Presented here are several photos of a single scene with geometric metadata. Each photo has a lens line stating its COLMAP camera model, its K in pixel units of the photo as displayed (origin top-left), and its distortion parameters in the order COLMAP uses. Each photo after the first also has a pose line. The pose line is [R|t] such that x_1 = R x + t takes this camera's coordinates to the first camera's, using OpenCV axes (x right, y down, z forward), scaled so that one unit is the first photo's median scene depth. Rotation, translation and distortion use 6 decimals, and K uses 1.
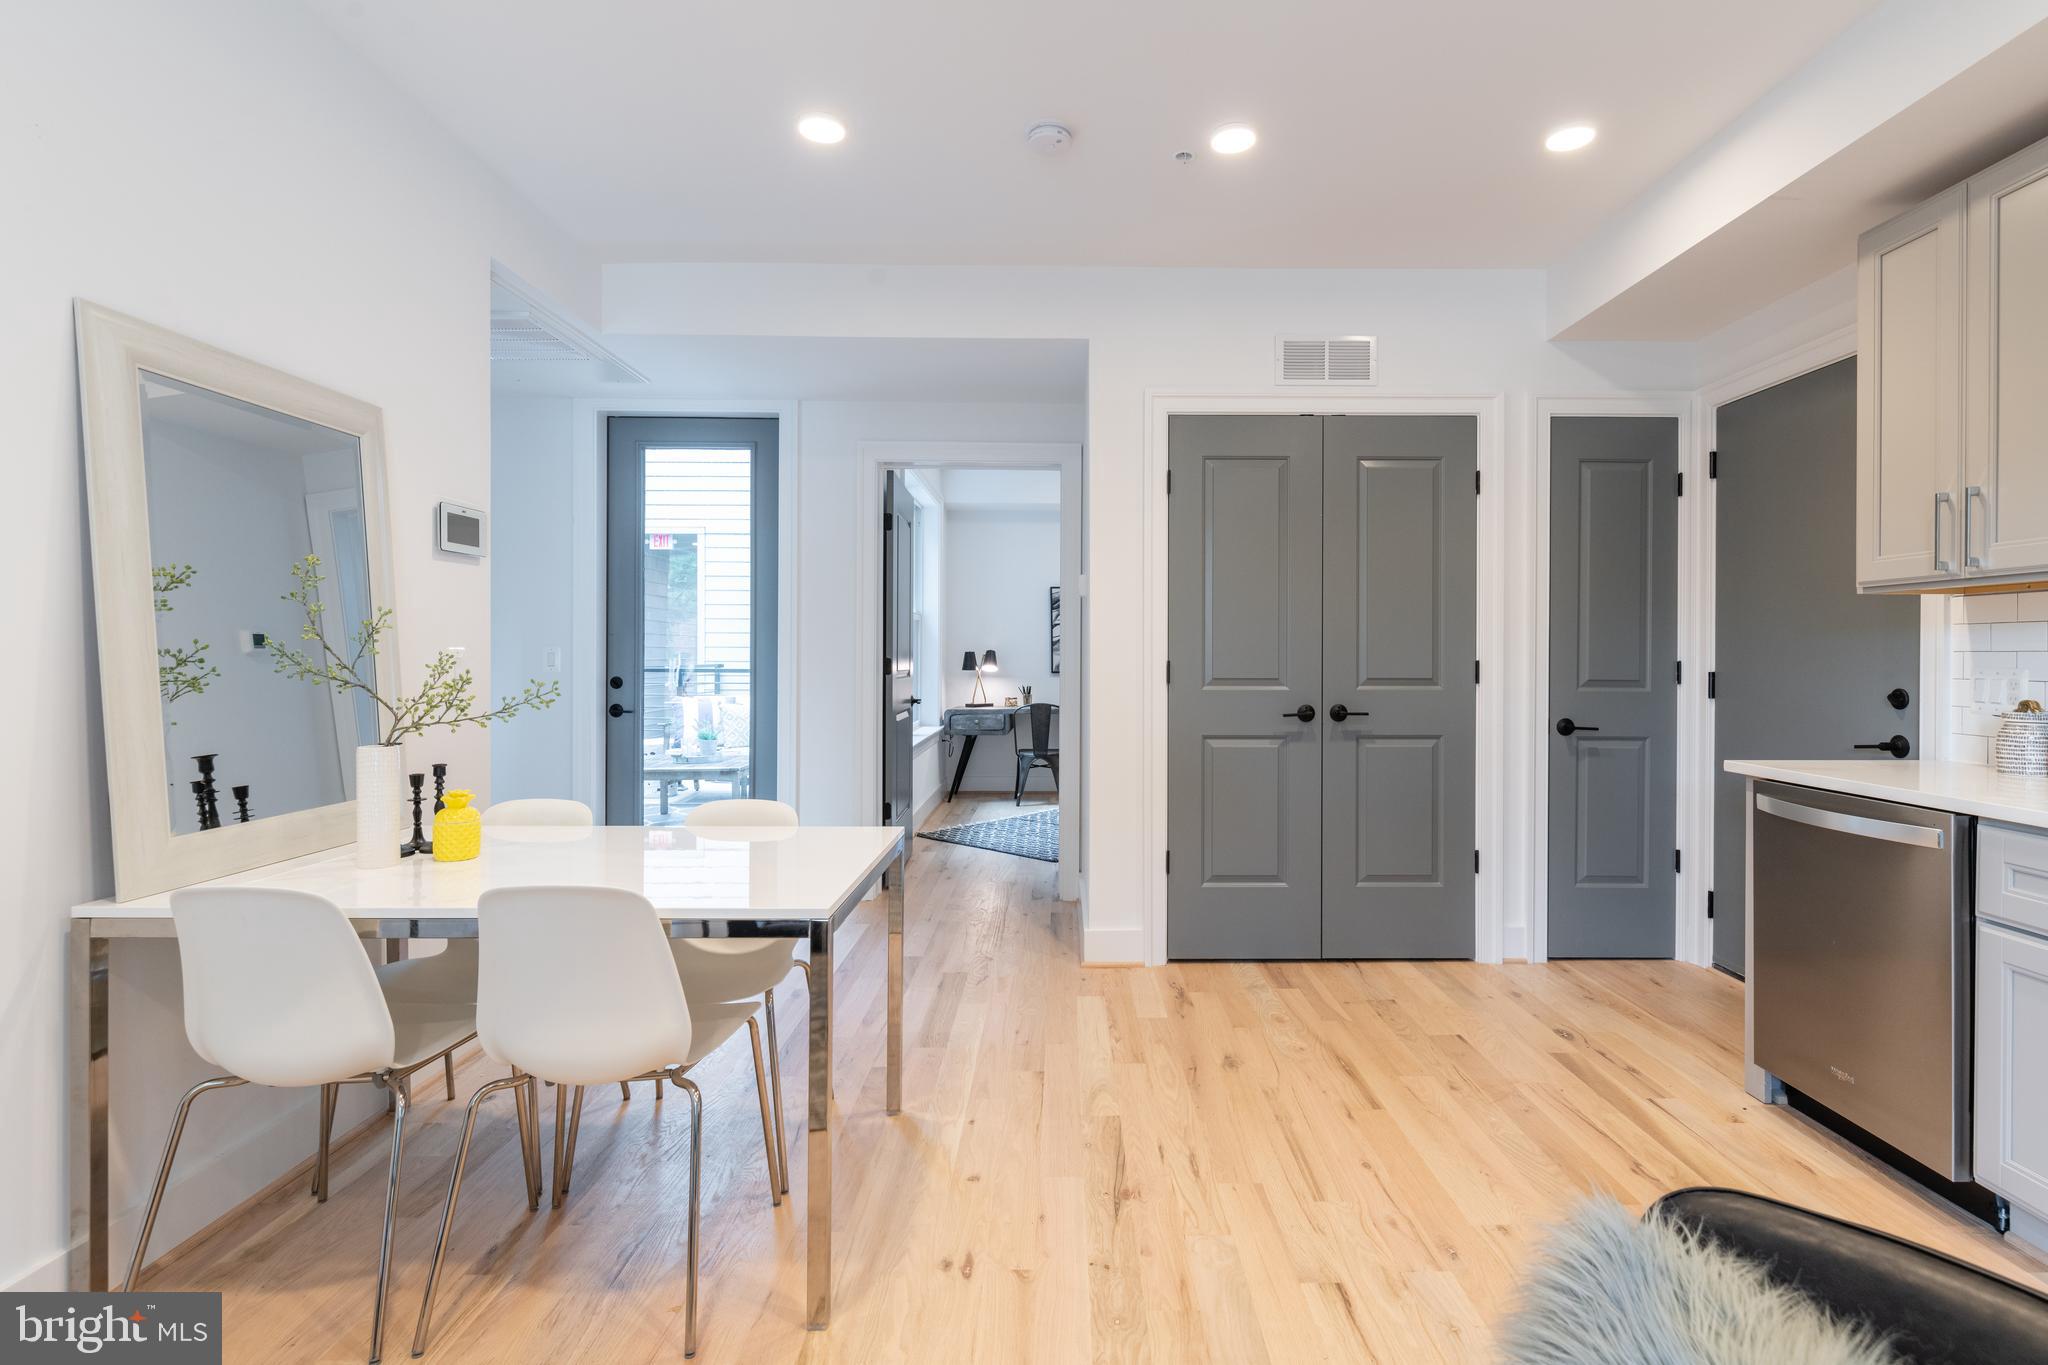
lens RADIAL K [[987.3, 0, 1071.2], [0, 987.3, 659.9], [0, 0, 1]] dist [-0.000251, -0.000789]
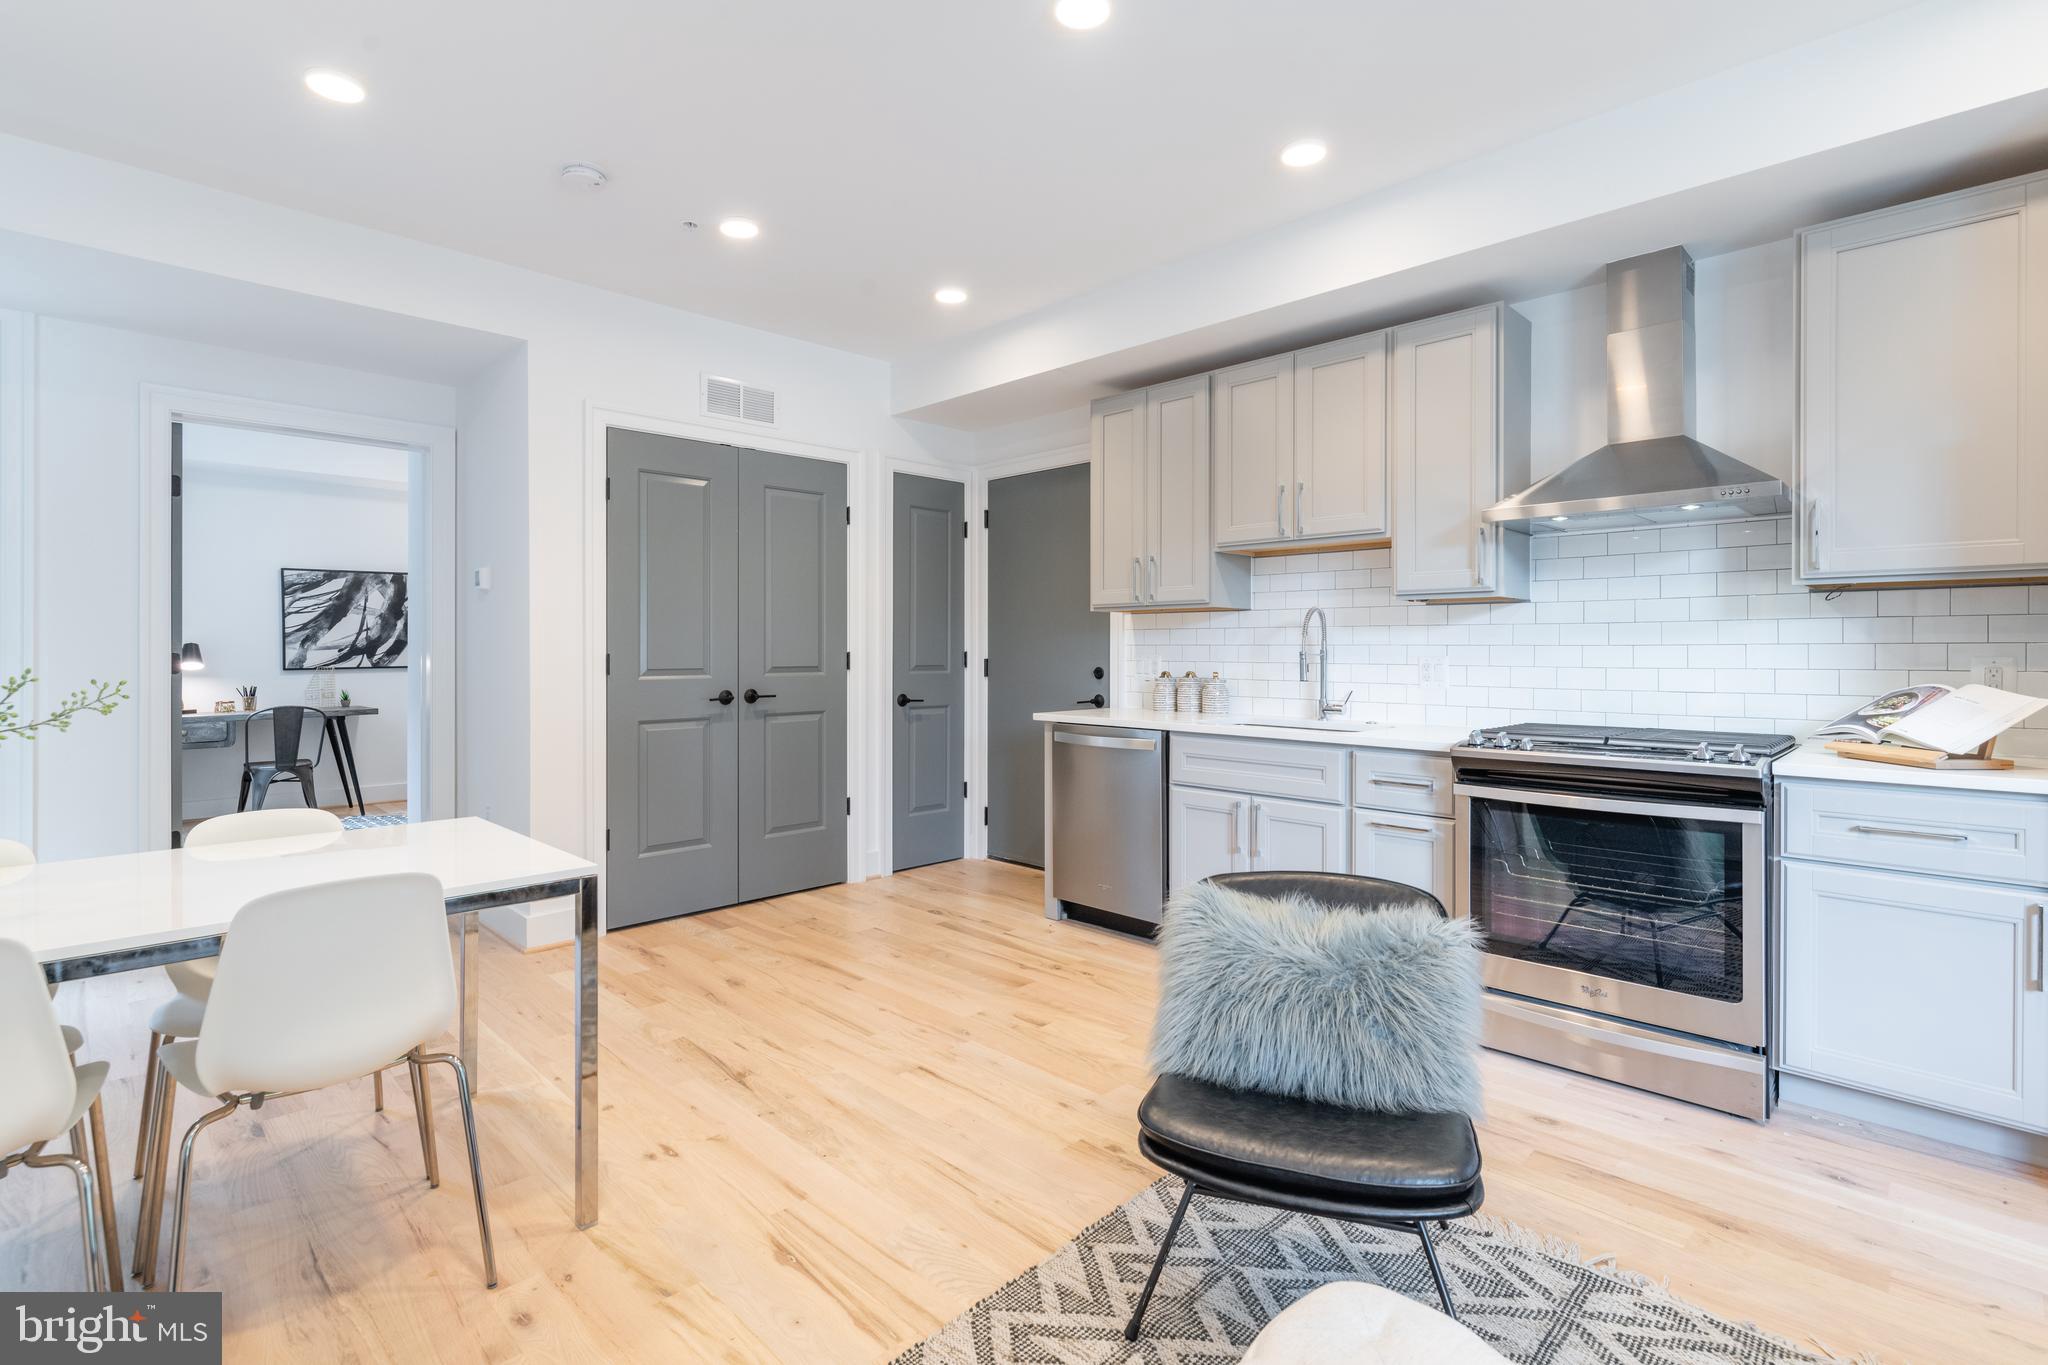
lens RADIAL K [[972.0, 0, 1030.5], [0, 972.0, 655.1], [0, 0, 1]] dist [0.001546, -0.000018]
pose [[0.714826, -0.007846, 0.699258, -0.337056], [0.006090, 0.999969, 0.004995, -0.000234], [-0.699276, 0.000688, 0.714852, -0.092481]]
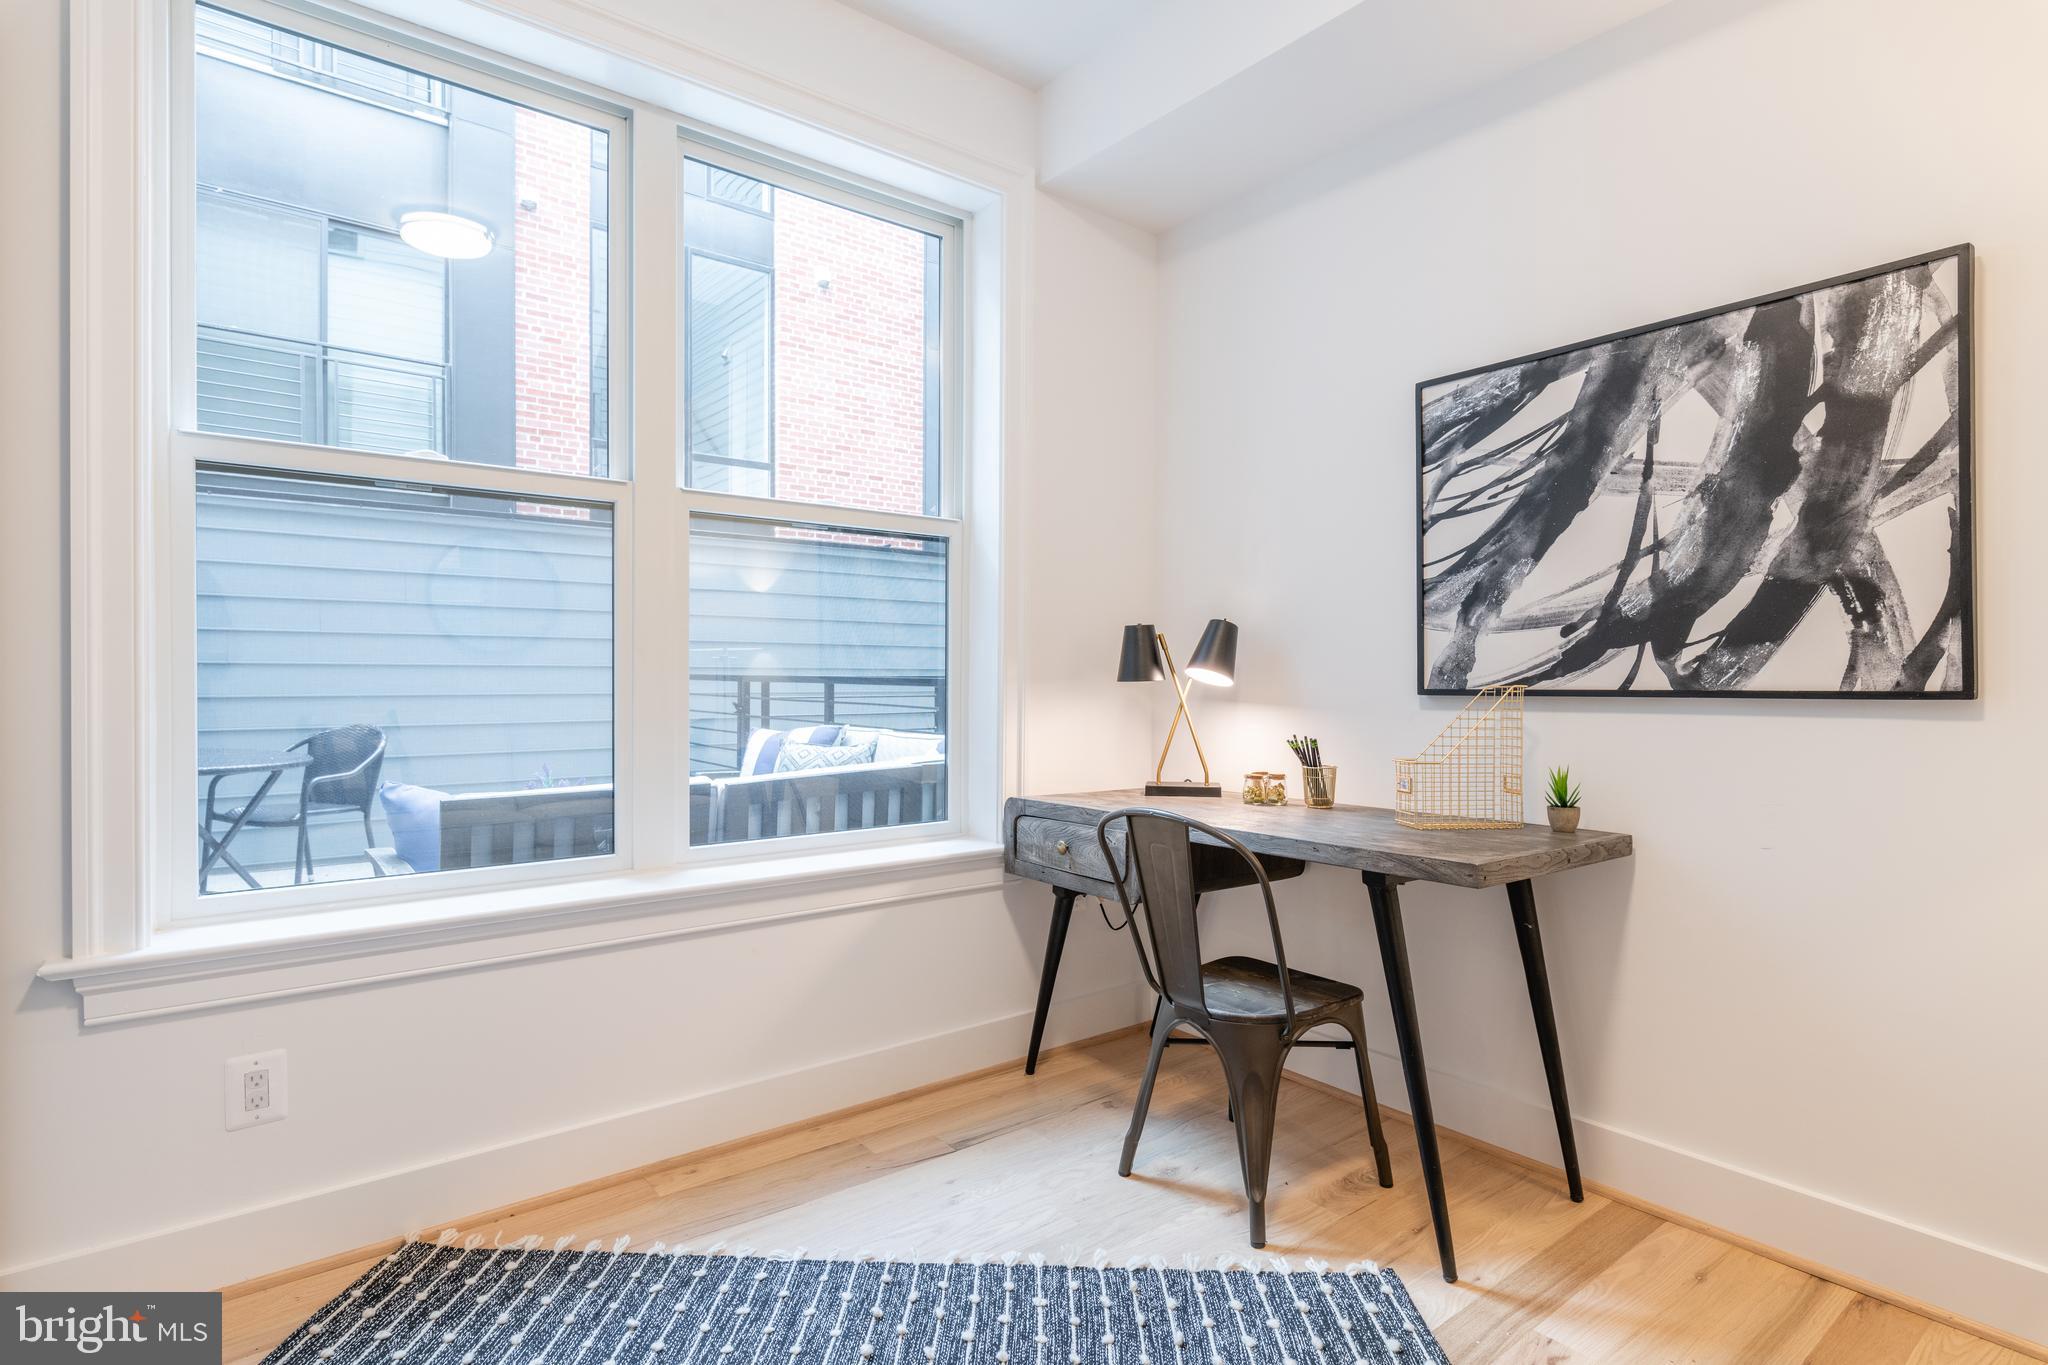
lens RADIAL K [[1039.1, 0, 1024.0], [0, 1039.1, 682.5], [0, 0, 1]] dist [0.001531, 0.000060]
pose [[0.607167, 0.005559, -0.794555, 0.337333], [-0.004052, 0.999984, 0.003899, 0.021033], [0.794564, 0.000852, 0.607180, 1.714164]]
